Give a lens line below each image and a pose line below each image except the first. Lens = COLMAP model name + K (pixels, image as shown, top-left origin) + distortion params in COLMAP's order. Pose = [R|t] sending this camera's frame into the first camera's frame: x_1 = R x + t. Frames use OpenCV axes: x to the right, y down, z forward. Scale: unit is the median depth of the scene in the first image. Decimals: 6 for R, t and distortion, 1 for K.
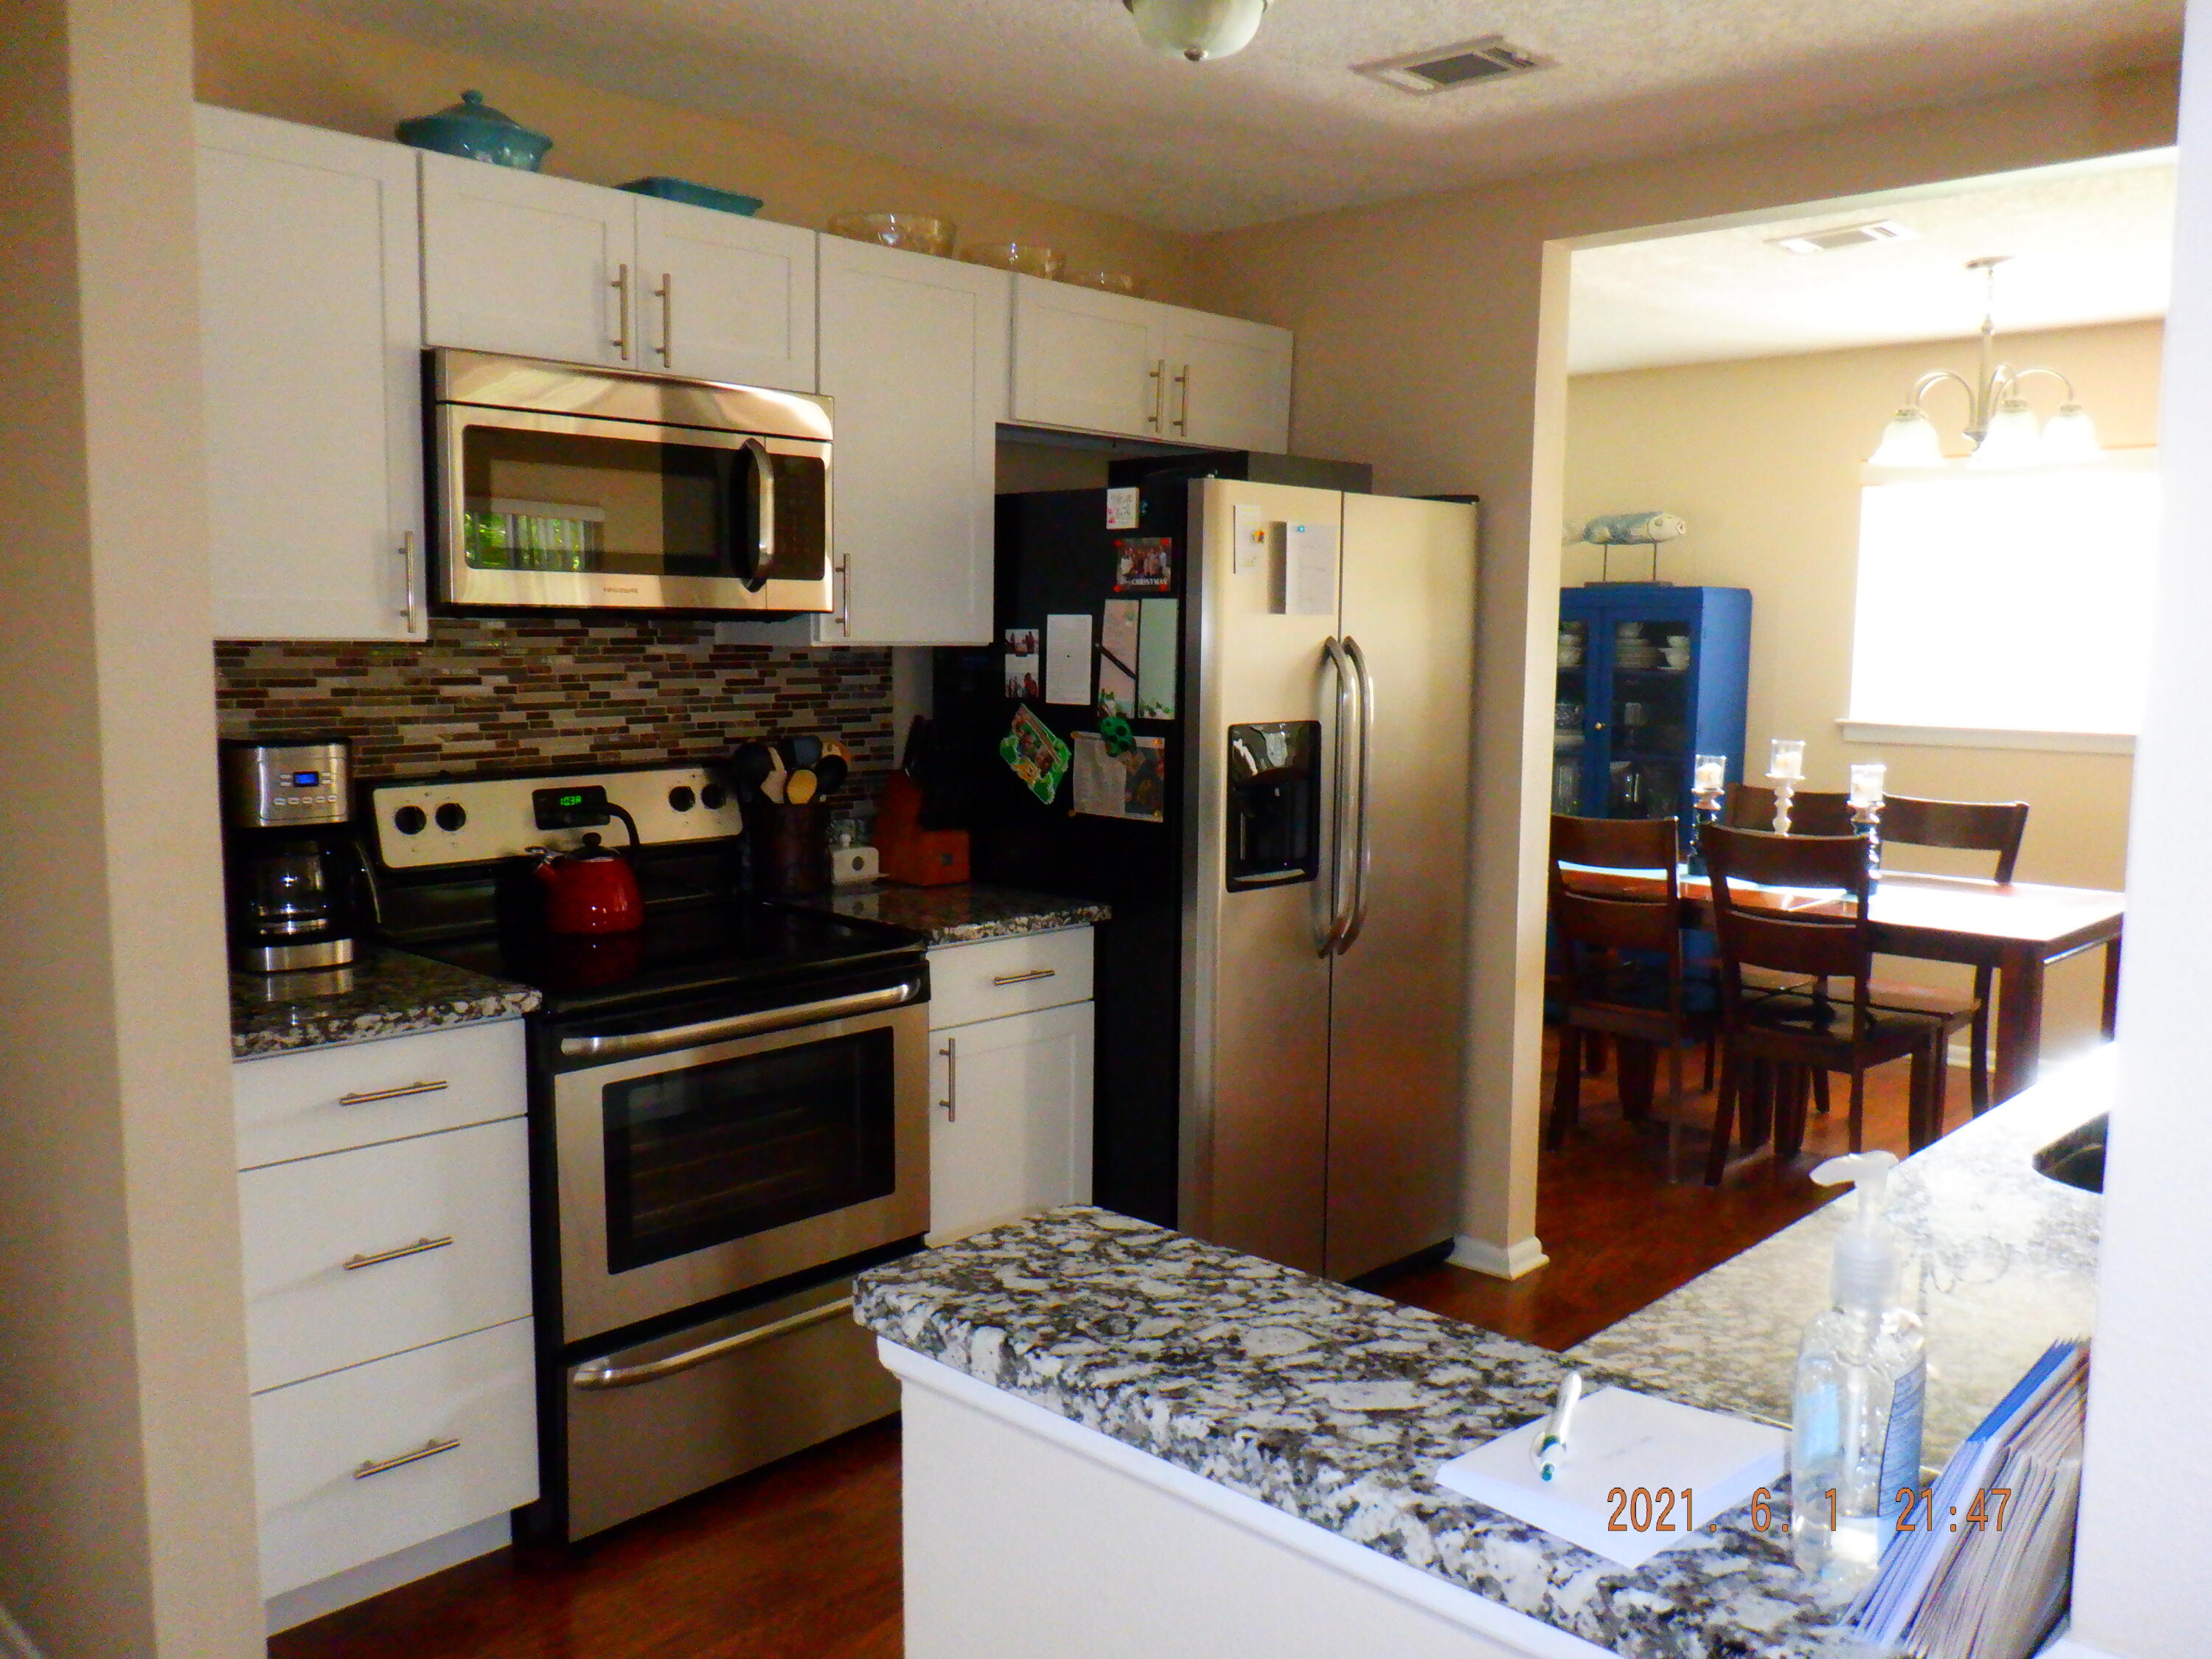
lens RADIAL K [[1805.4, 0, 1106.0], [0, 1805.4, 829.5], [0, 0, 1]] dist [0.131781, 0.001227]
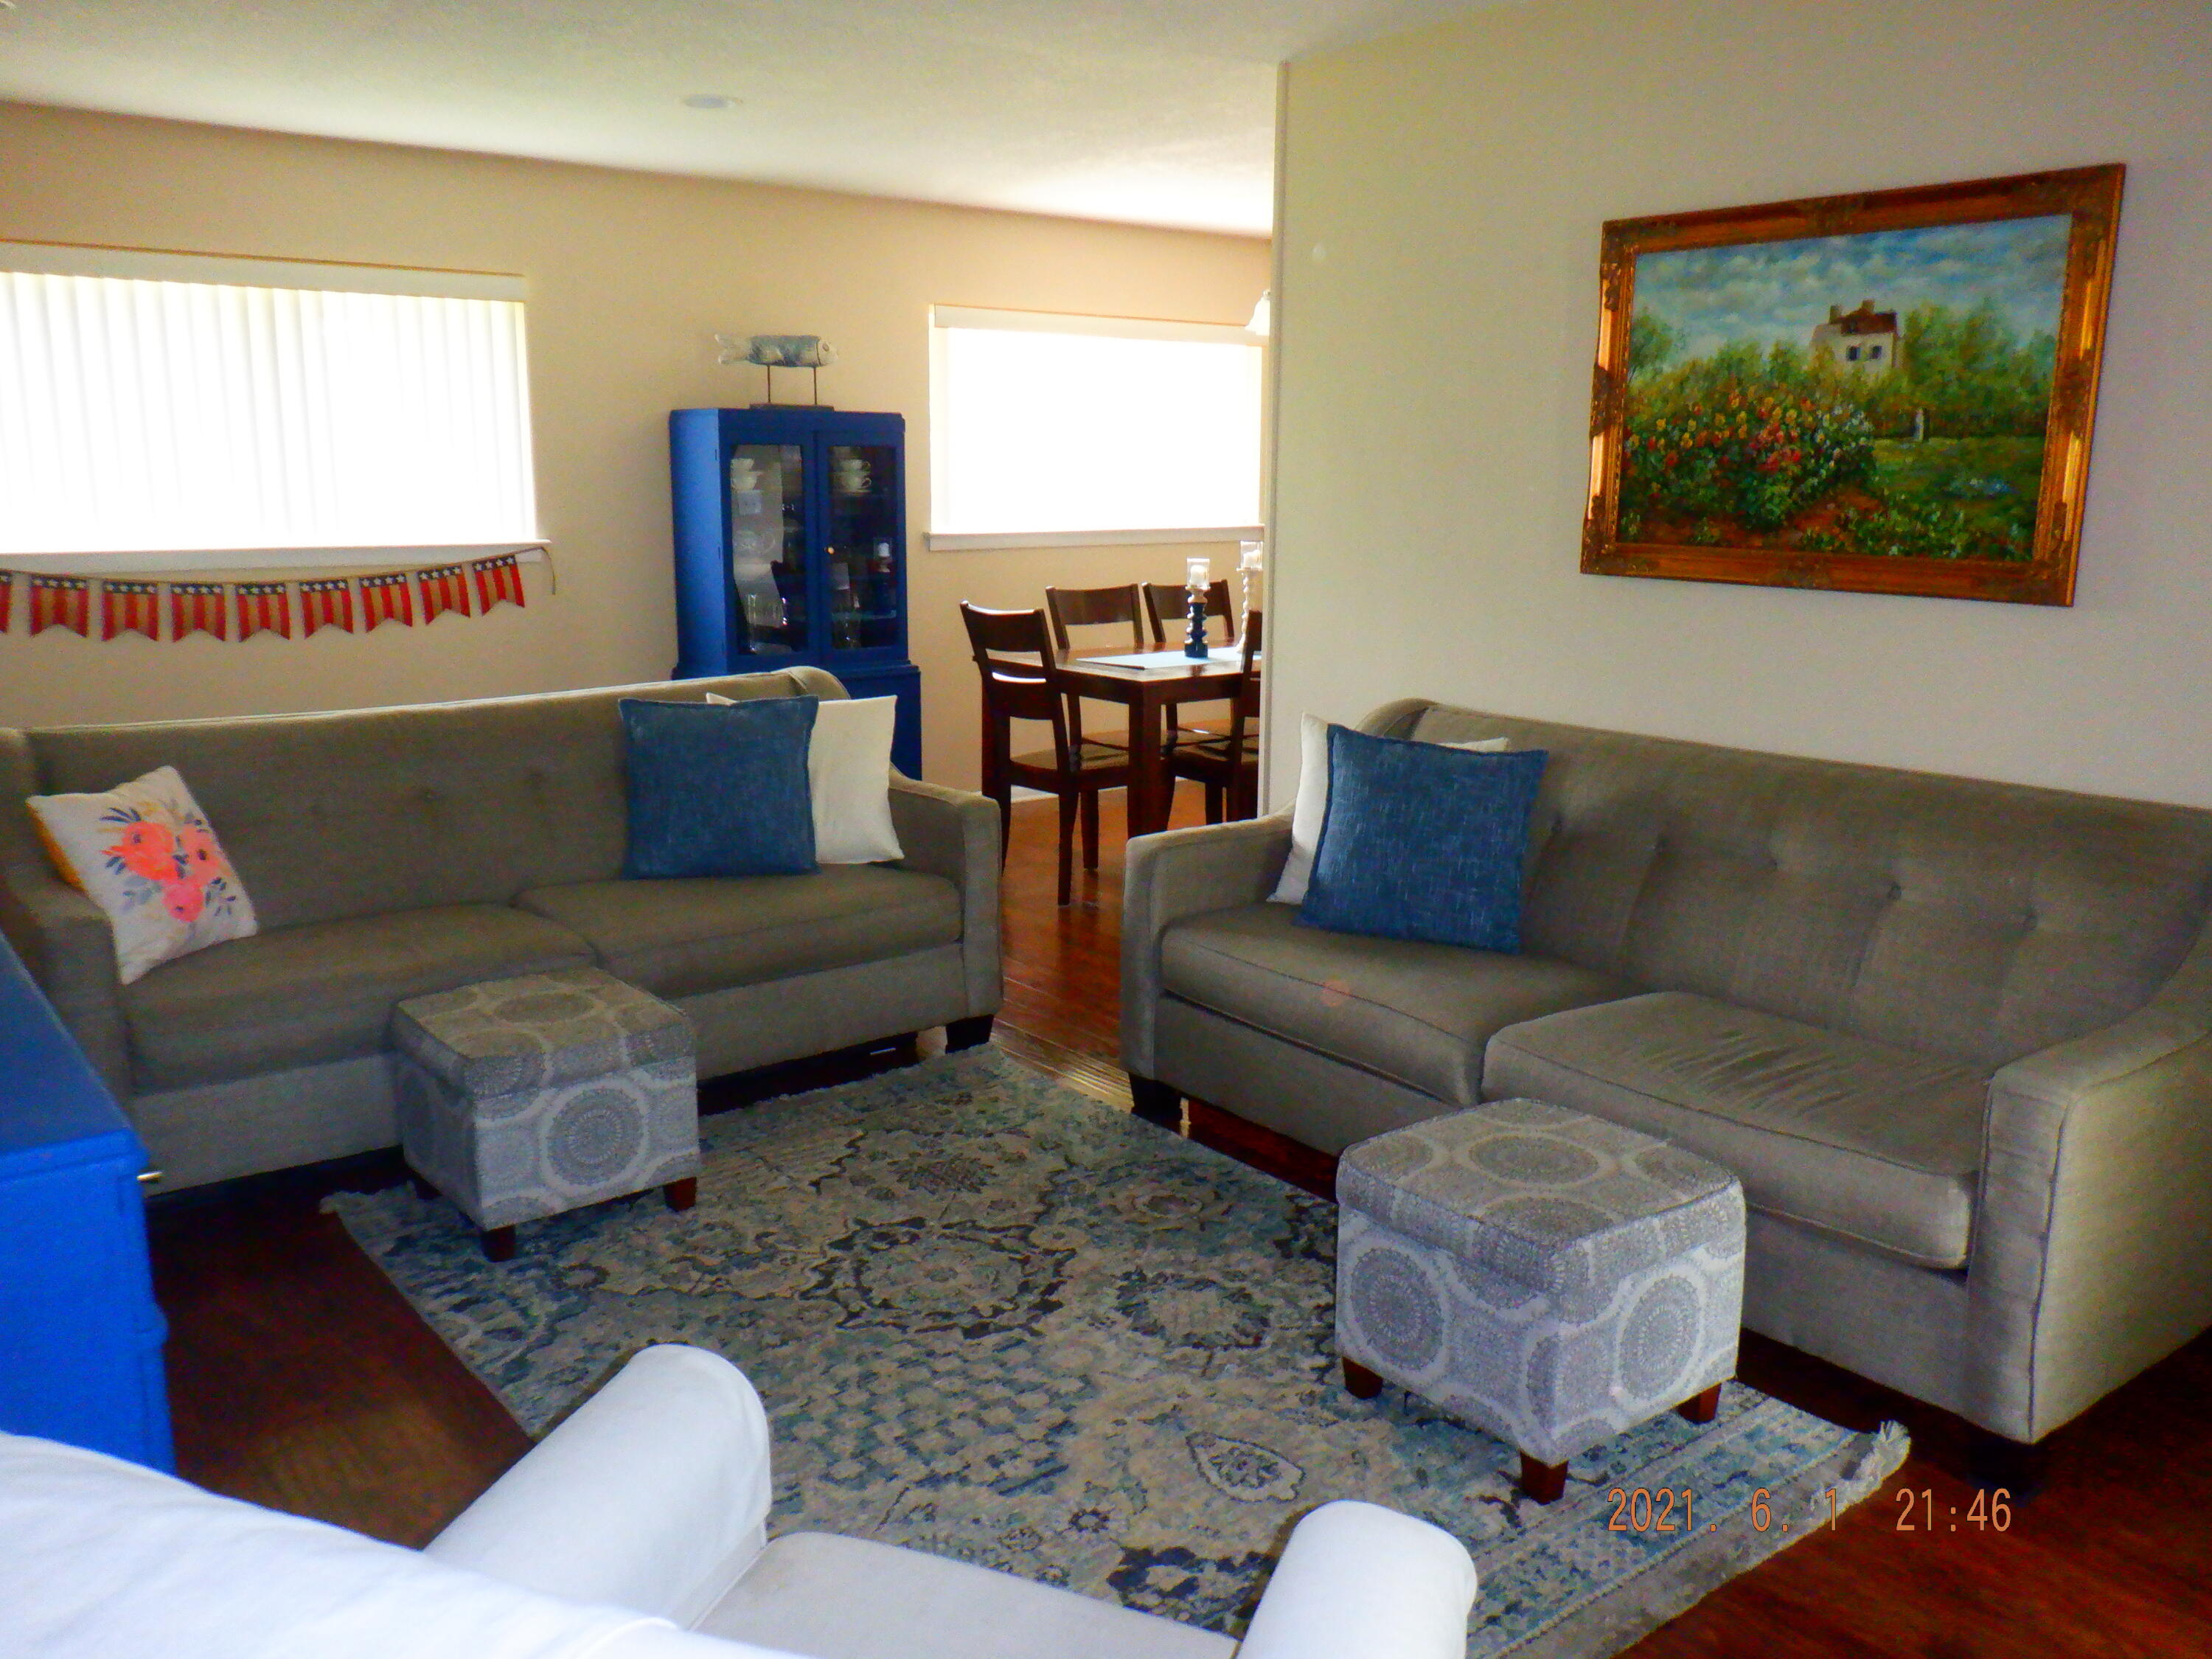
lens RADIAL K [[1805.4, 0, 1106.0], [0, 1805.4, 829.5], [0, 0, 1]] dist [0.131781, 0.001227]
pose [[0.154703, -0.209804, 0.965427, -0.729590], [0.108164, 0.974914, 0.194533, -0.084793], [-0.982022, 0.074329, 0.173515, 0.678374]]
